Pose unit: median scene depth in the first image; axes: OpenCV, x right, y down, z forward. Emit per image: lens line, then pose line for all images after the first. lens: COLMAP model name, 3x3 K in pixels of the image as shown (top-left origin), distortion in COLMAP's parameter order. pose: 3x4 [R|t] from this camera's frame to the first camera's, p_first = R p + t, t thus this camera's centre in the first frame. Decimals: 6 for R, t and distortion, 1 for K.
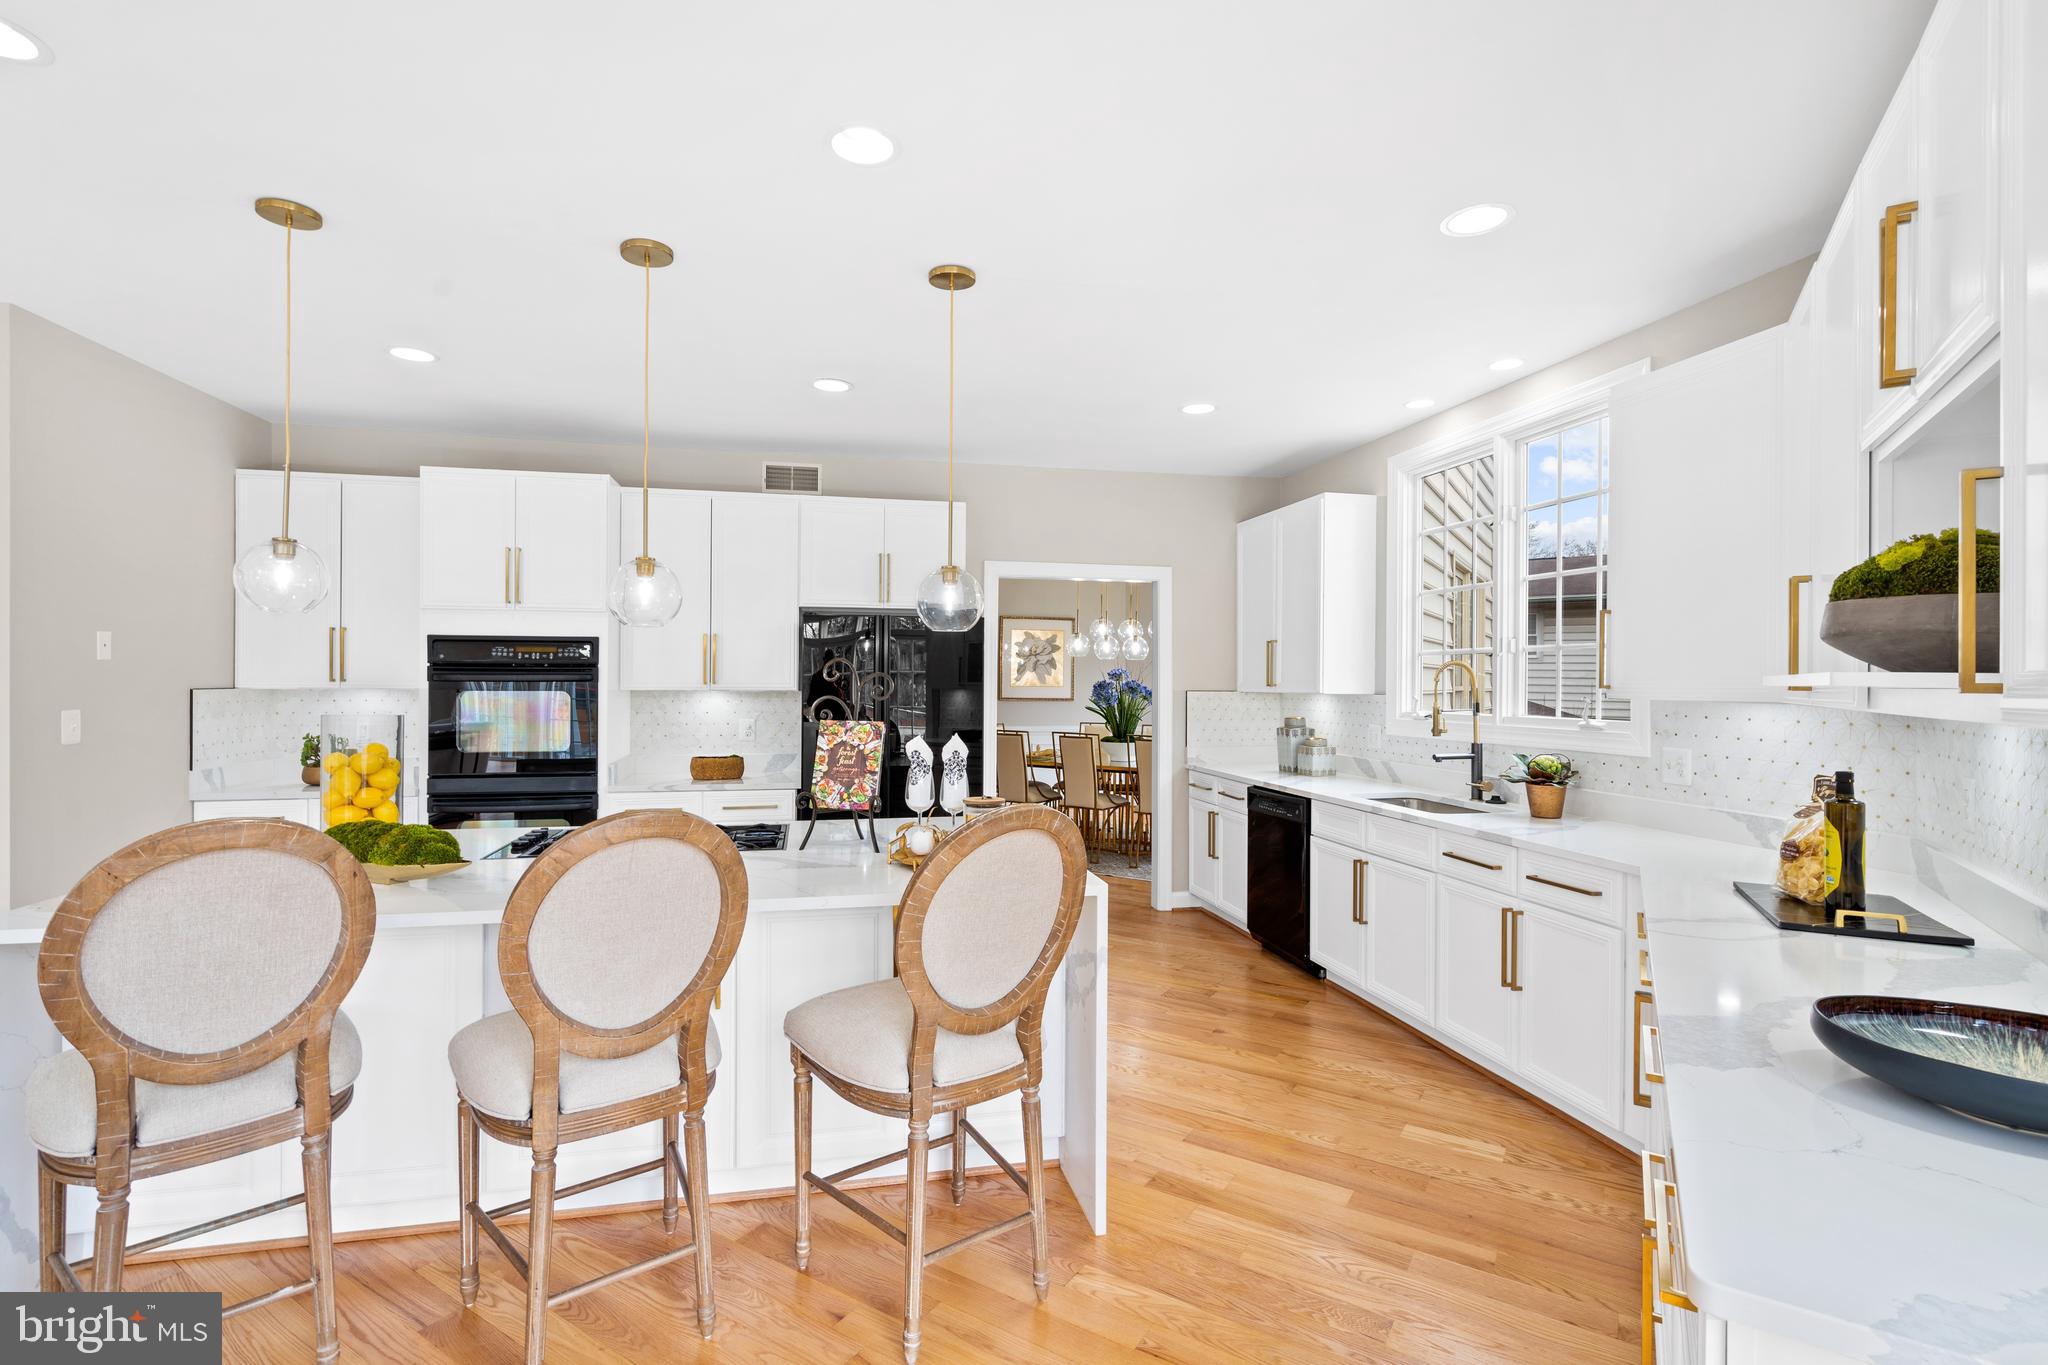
lens RADIAL K [[942.0, 0, 1006.9], [0, 942.0, 681.0], [0, 0, 1]] dist [0.002020, 0.000173]
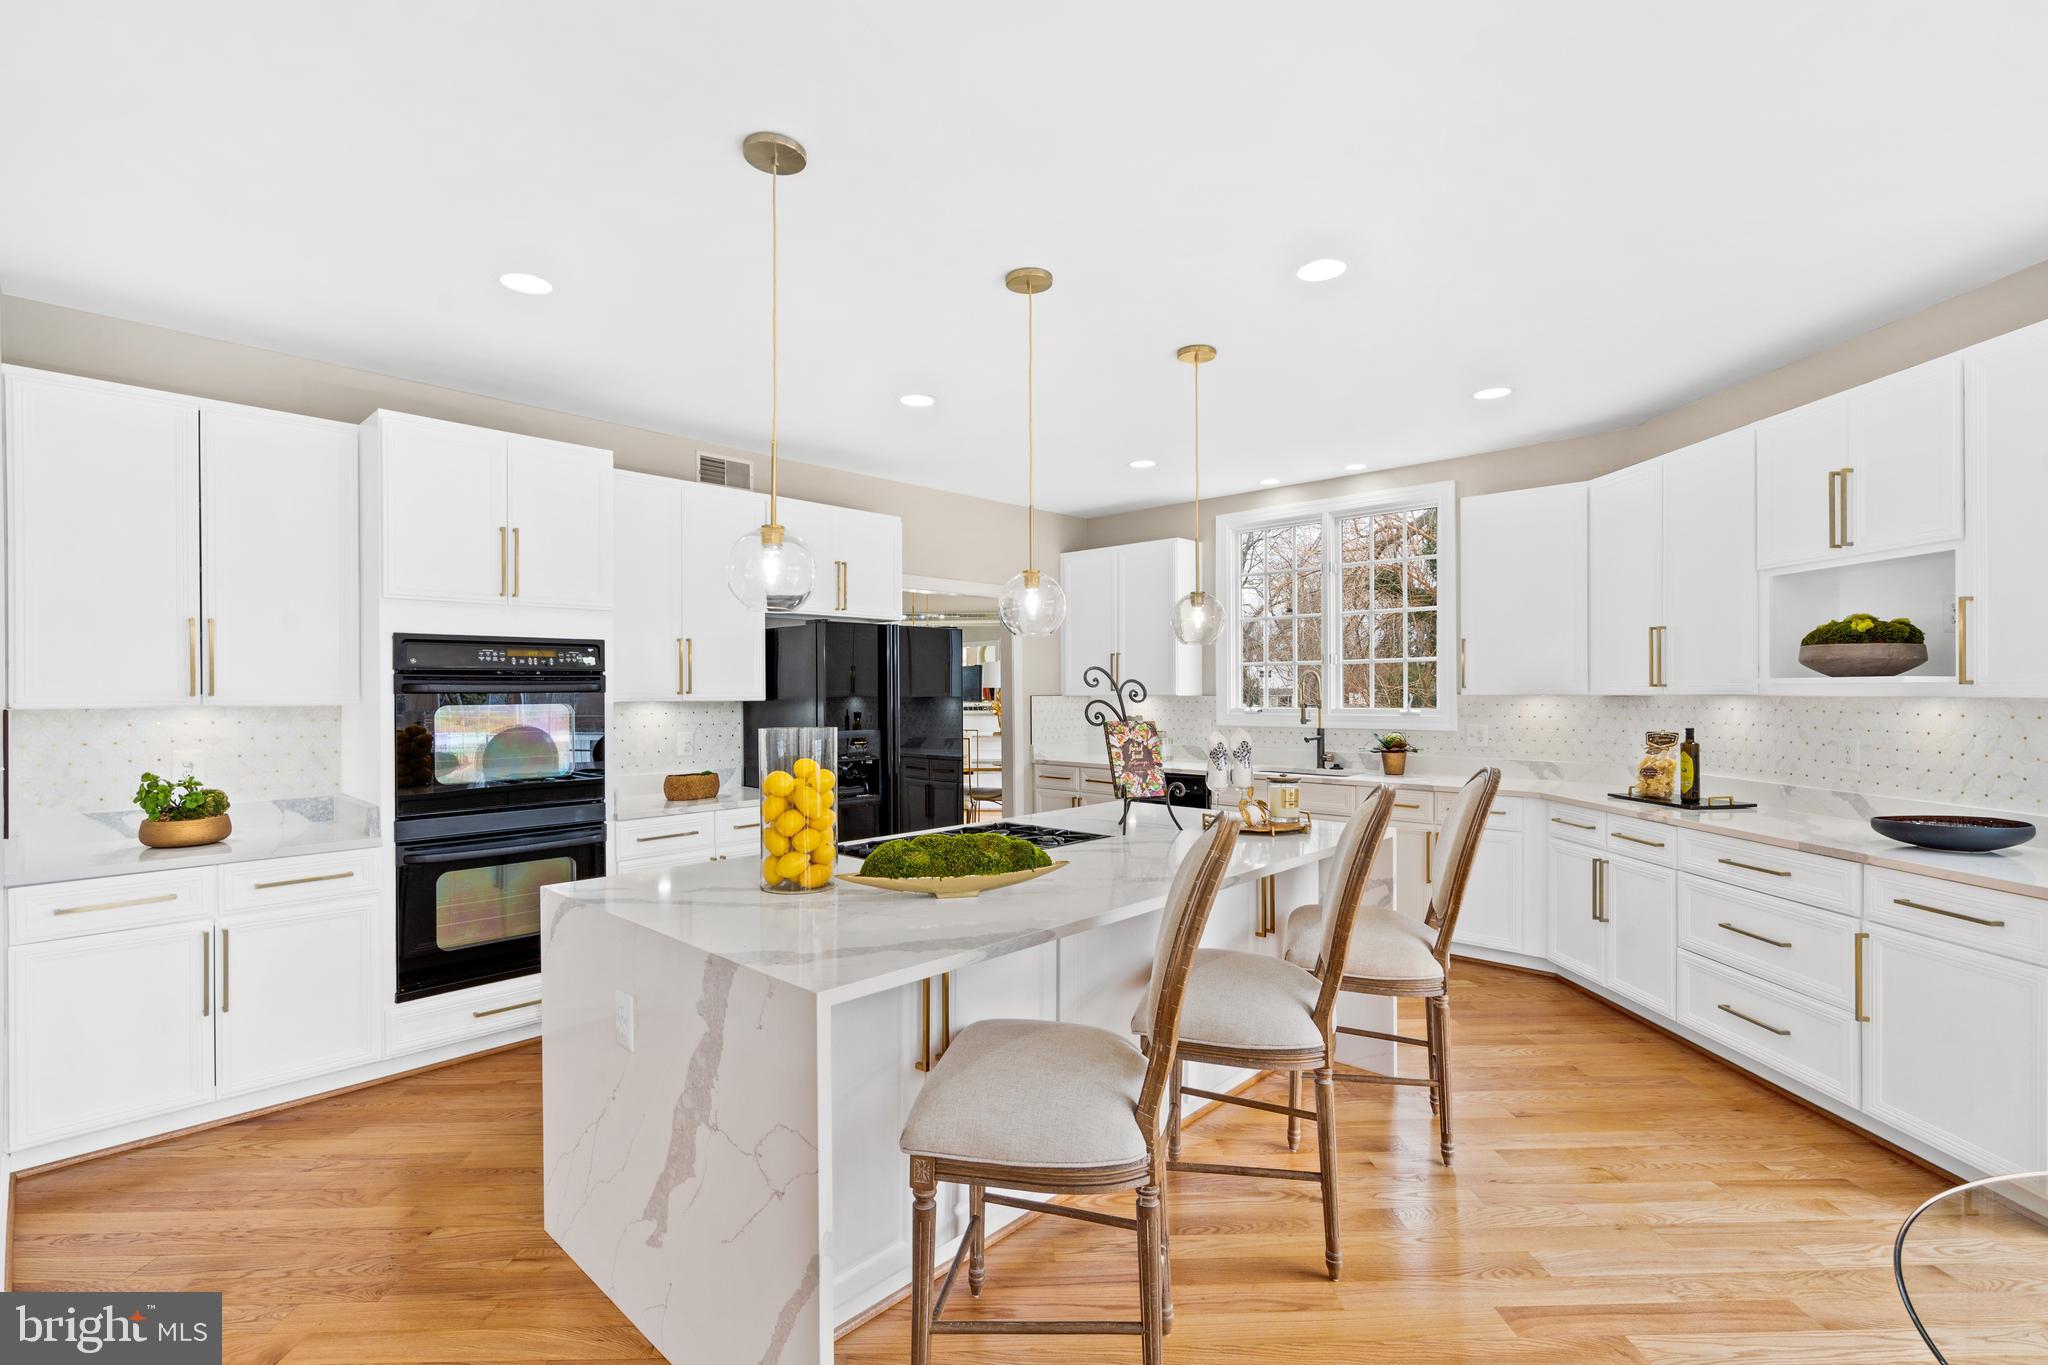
lens RADIAL K [[932.8, 0, 1017.1], [0, 932.8, 695.3], [0, 0, 1]] dist [-0.003309, -0.000024]
pose [[0.822353, -0.012816, 0.568833, -0.627264], [0.009342, 0.999916, 0.009023, -0.000525], [-0.568901, -0.002107, 0.822403, 0.096081]]
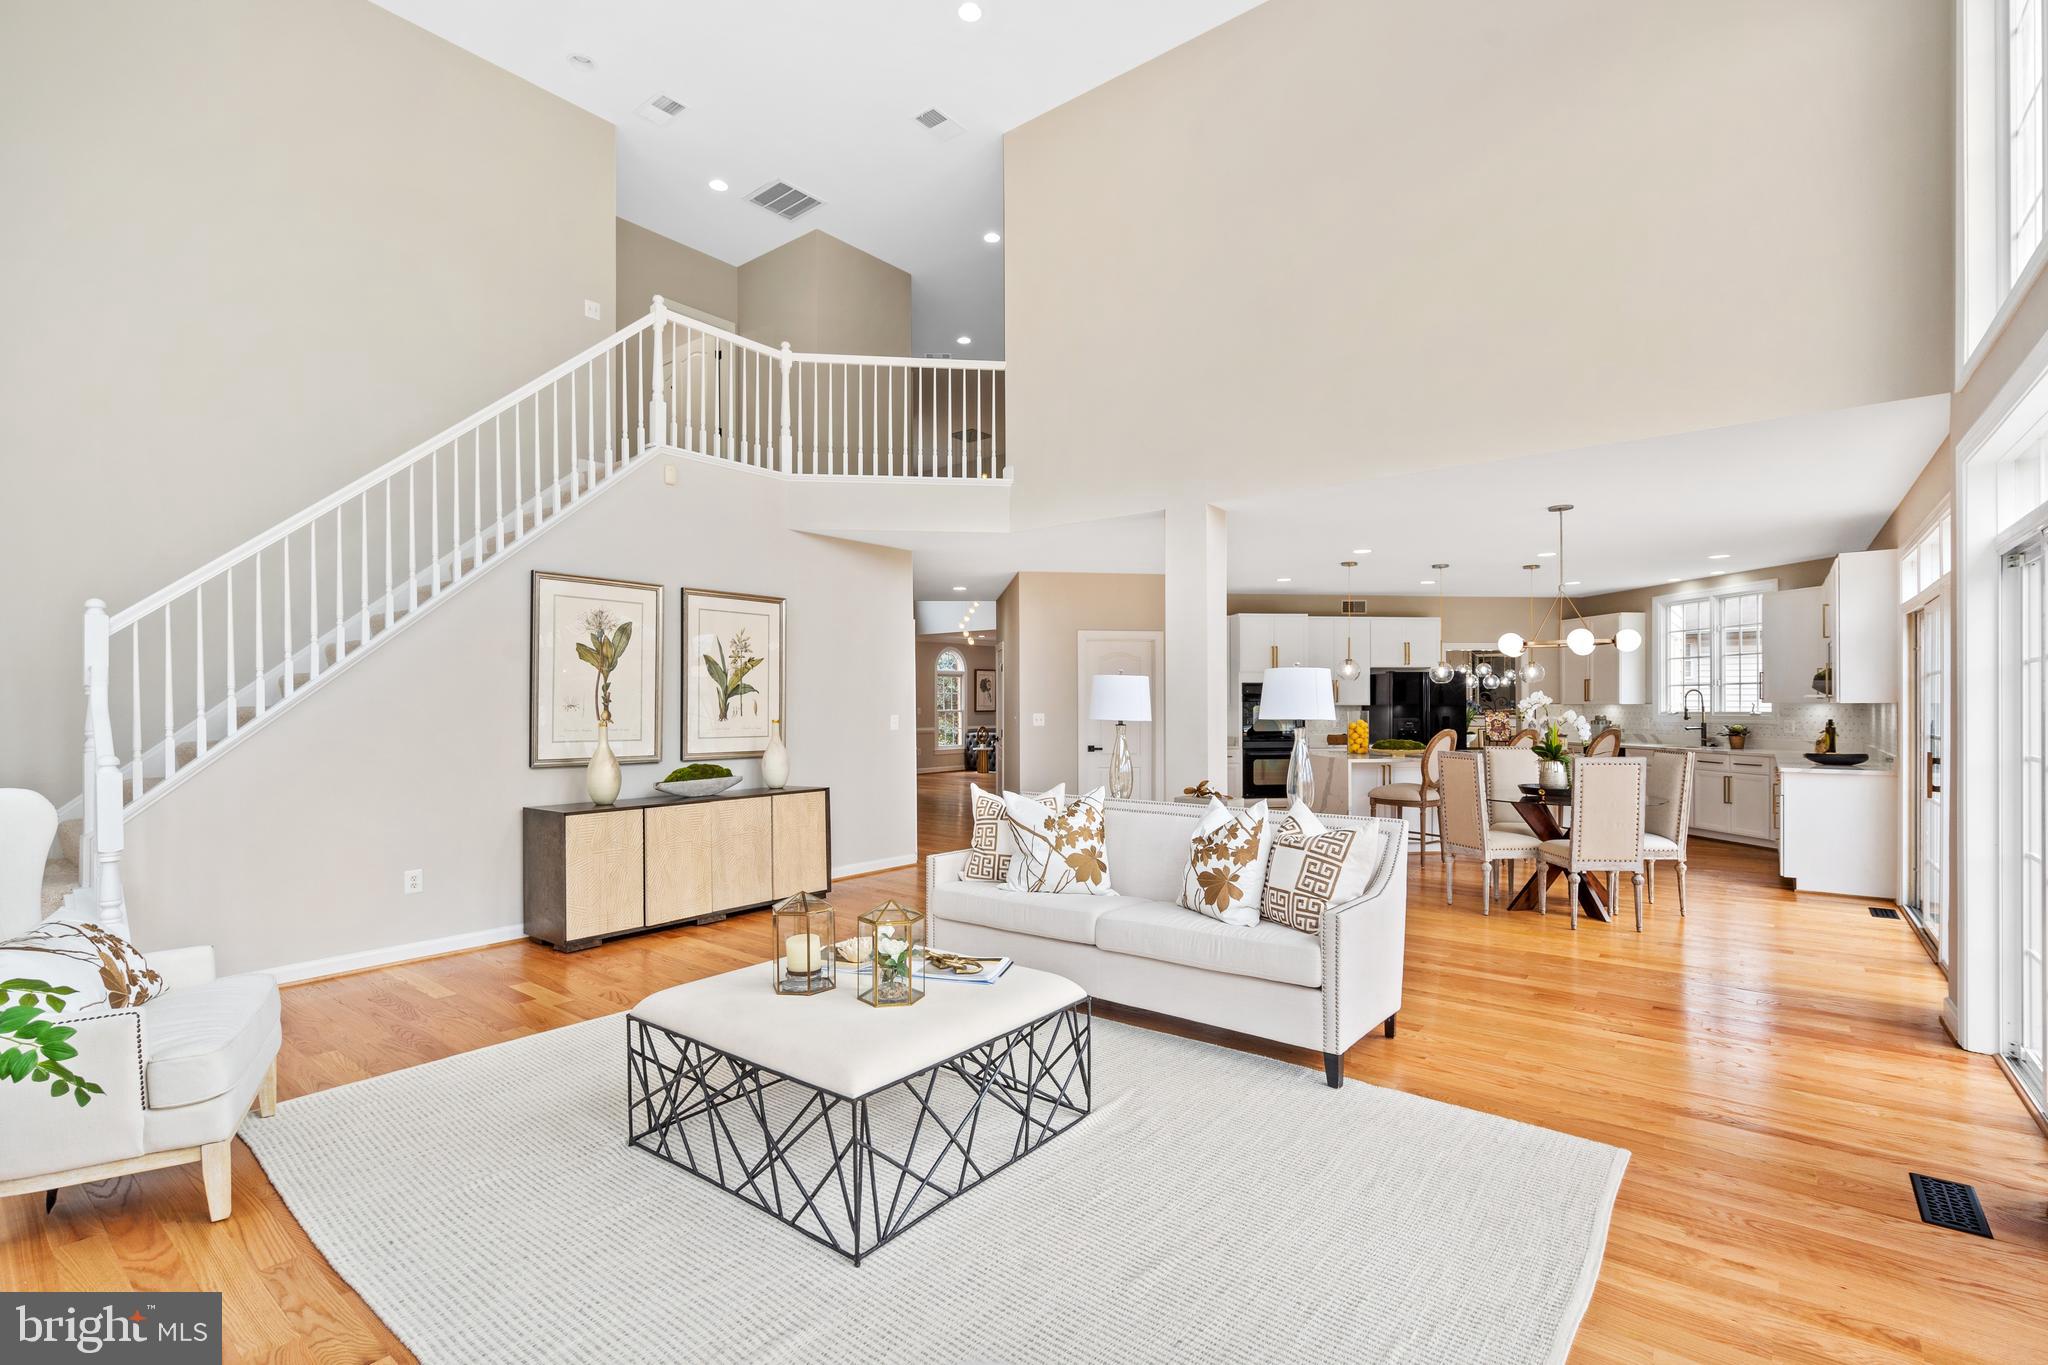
lens RADIAL K [[932.8, 0, 1017.1], [0, 932.8, 695.3], [0, 0, 1]] dist [-0.003309, -0.000024]
pose [[0.995051, -0.010287, -0.098832, -0.954948], [0.009469, 0.999917, -0.008741, -0.000827], [0.098914, 0.007762, 0.995066, -1.457978]]
